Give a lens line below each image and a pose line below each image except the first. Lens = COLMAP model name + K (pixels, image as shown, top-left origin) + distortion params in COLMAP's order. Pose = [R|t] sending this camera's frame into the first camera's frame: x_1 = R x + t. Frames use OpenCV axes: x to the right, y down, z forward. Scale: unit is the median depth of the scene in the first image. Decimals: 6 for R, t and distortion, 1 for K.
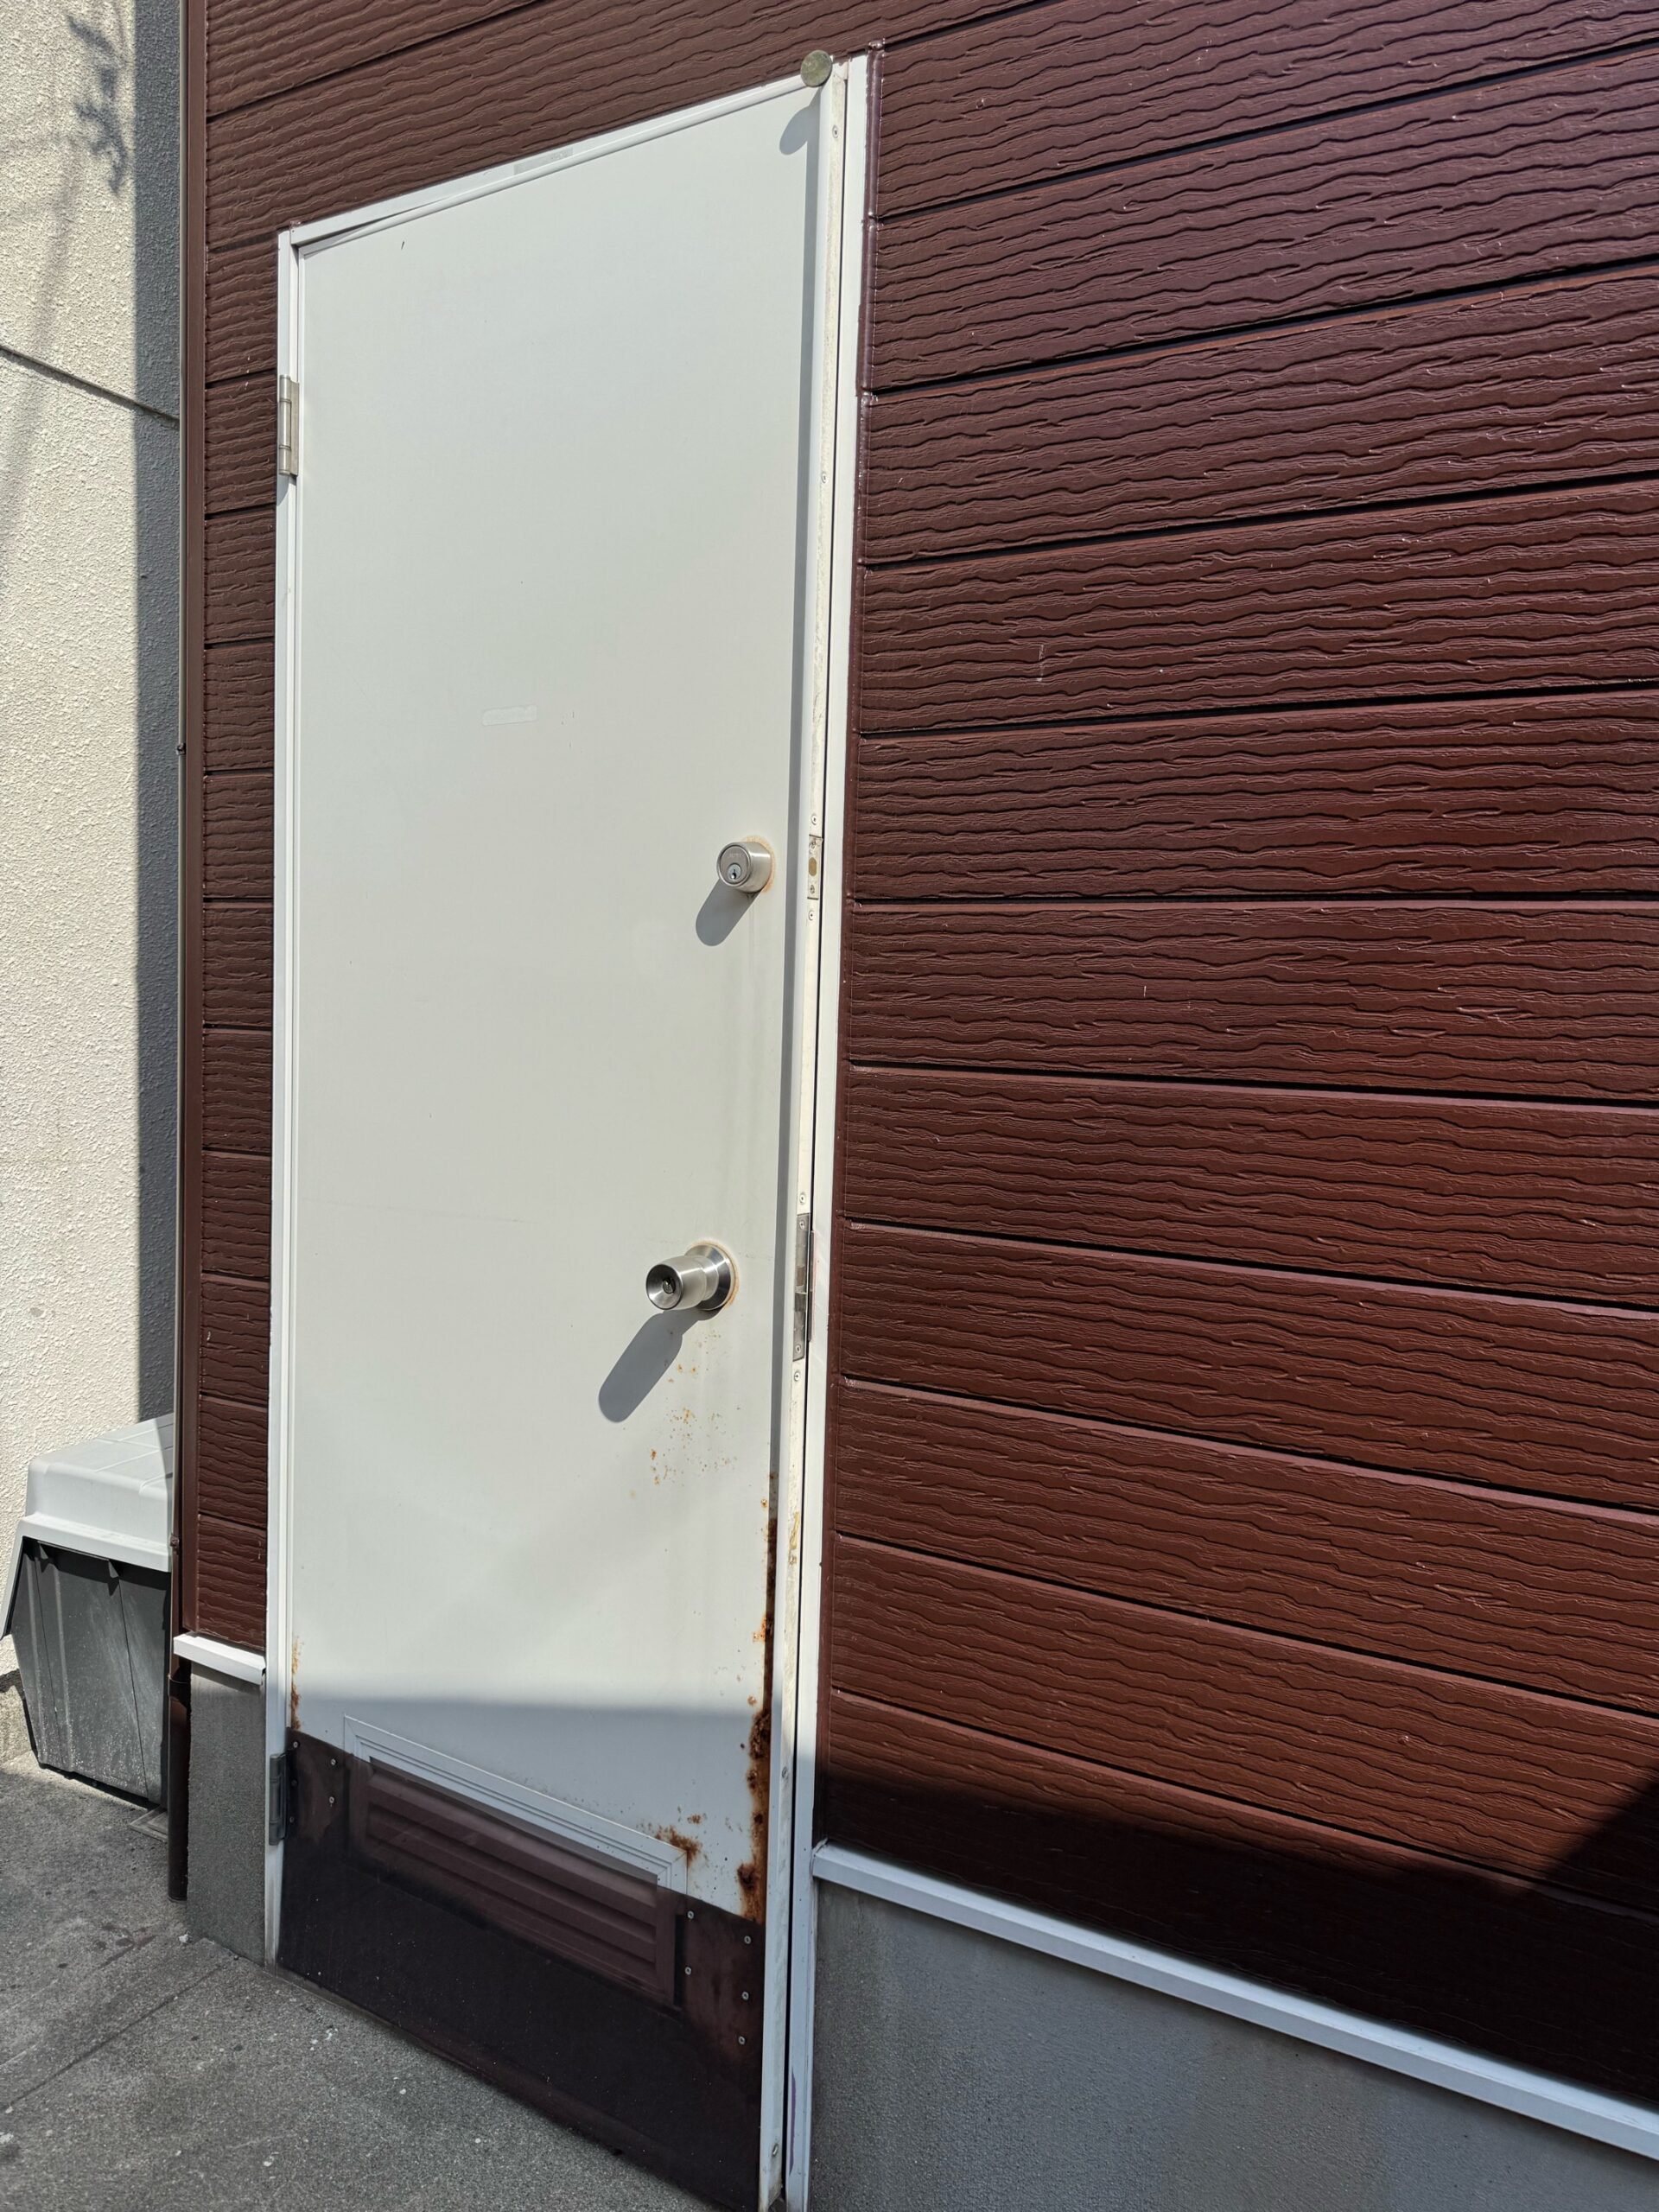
lens RADIAL K [[1569.2, 0, 822.0], [0, 1569.2, 1121.7], [0, 0, 1]] dist [0.008603, -0.017982]
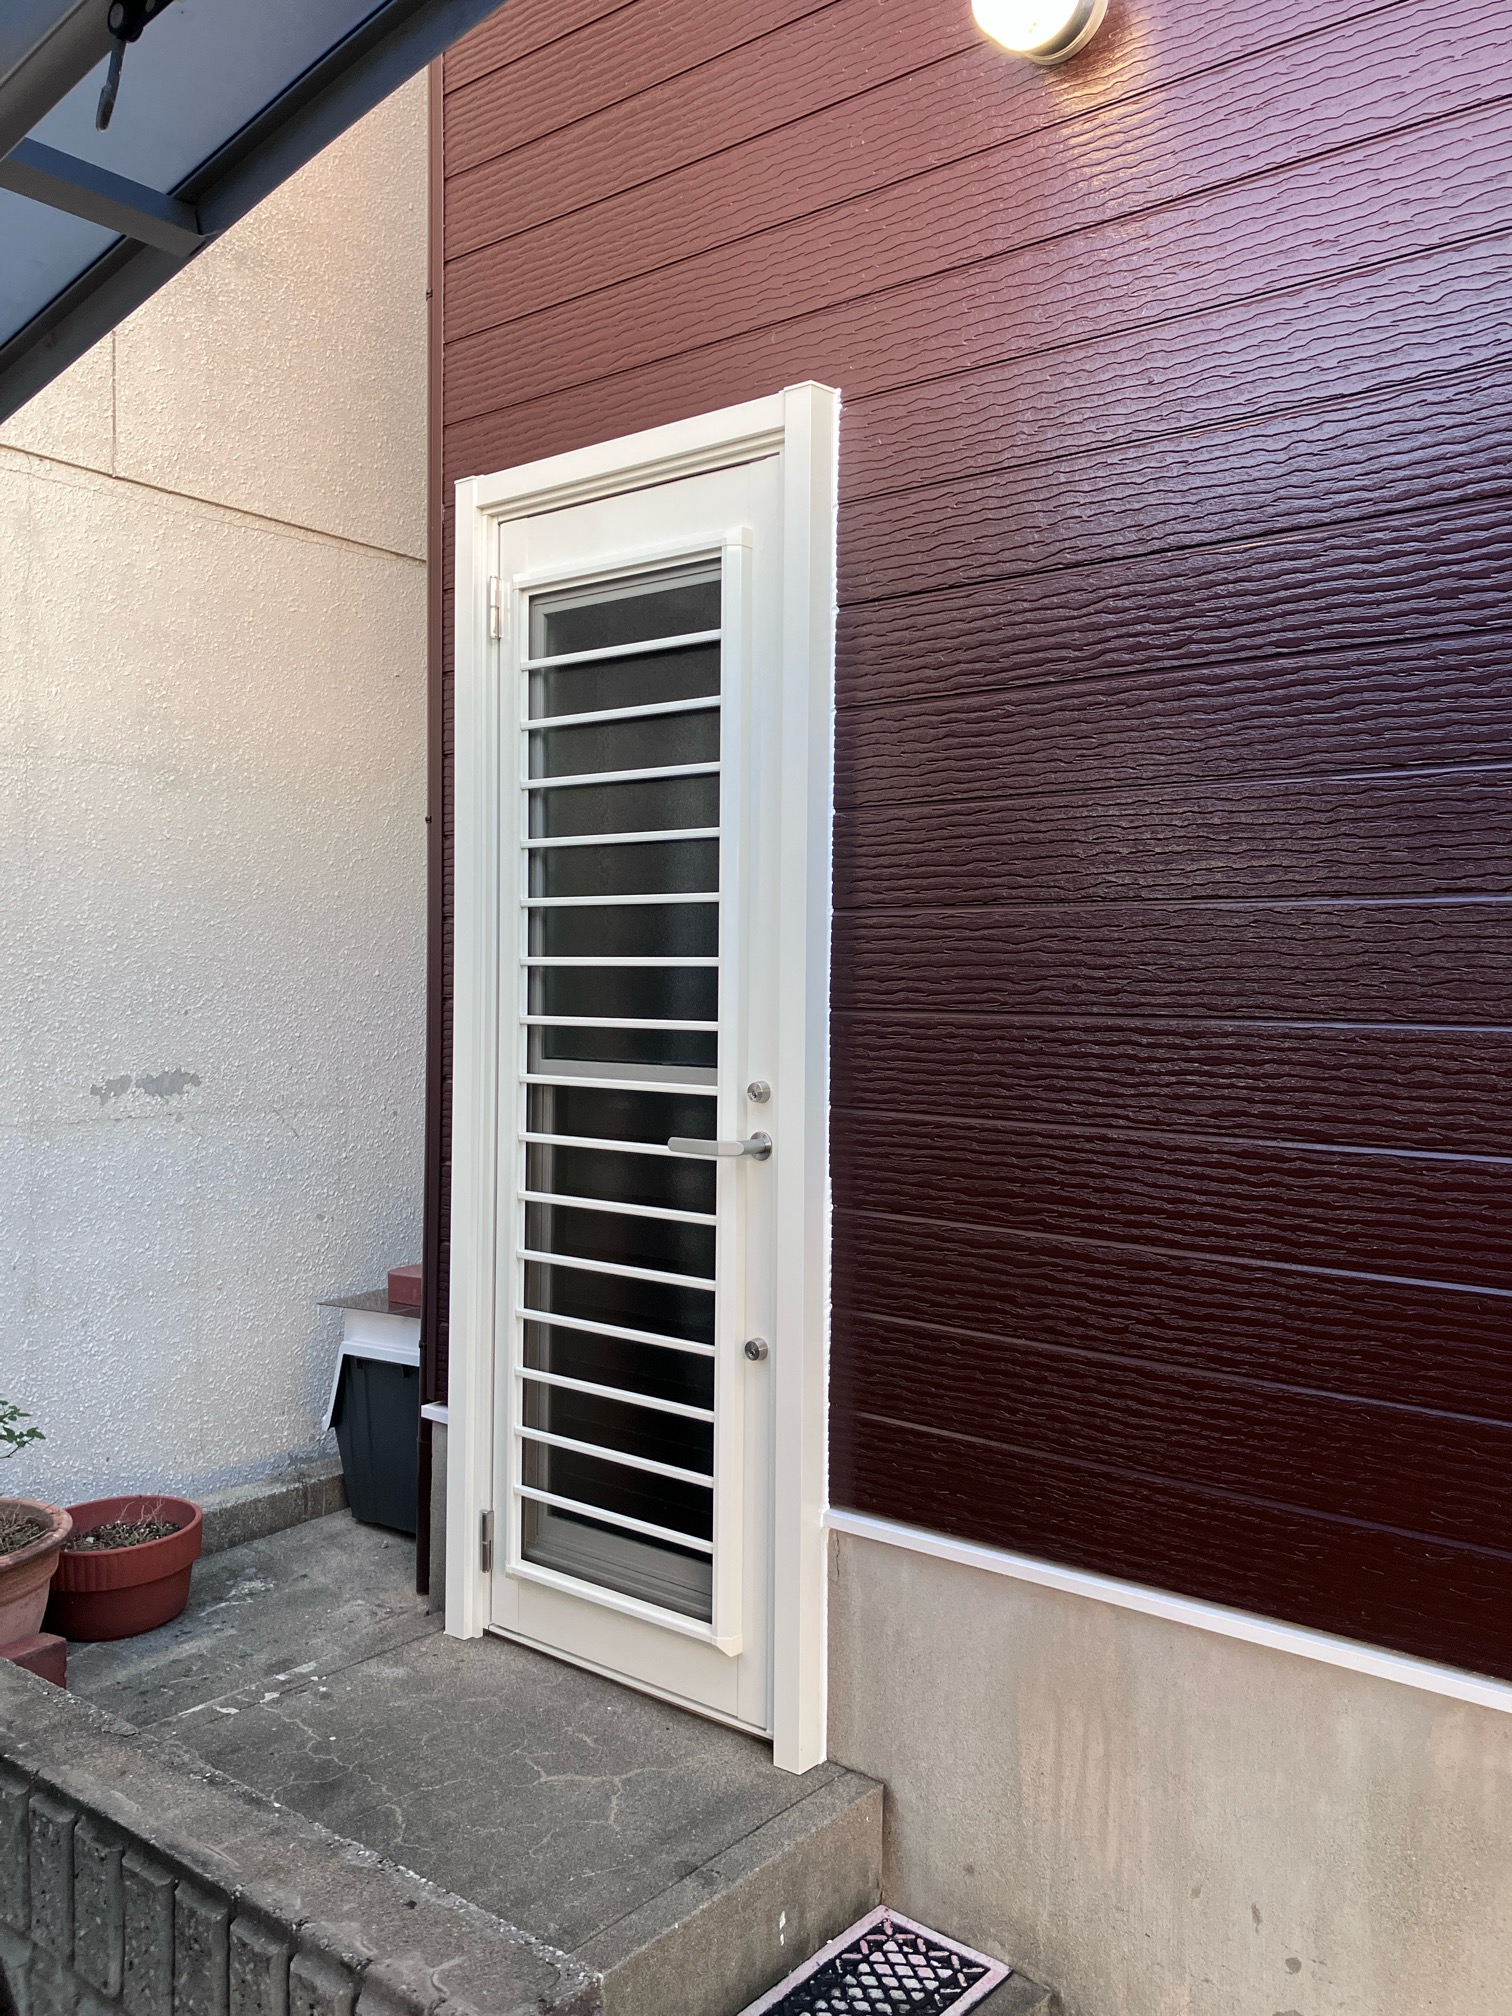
lens RADIAL K [[1657.6, 0, 760.8], [0, 1657.6, 1002.5], [0, 0, 1]] dist [0.012950, 0.000225]
pose [[0.984154, -0.023034, -0.175814, 0.284548], [0.011674, 0.997792, -0.065378, 0.074048], [0.176932, 0.062290, 0.982250, -0.770384]]
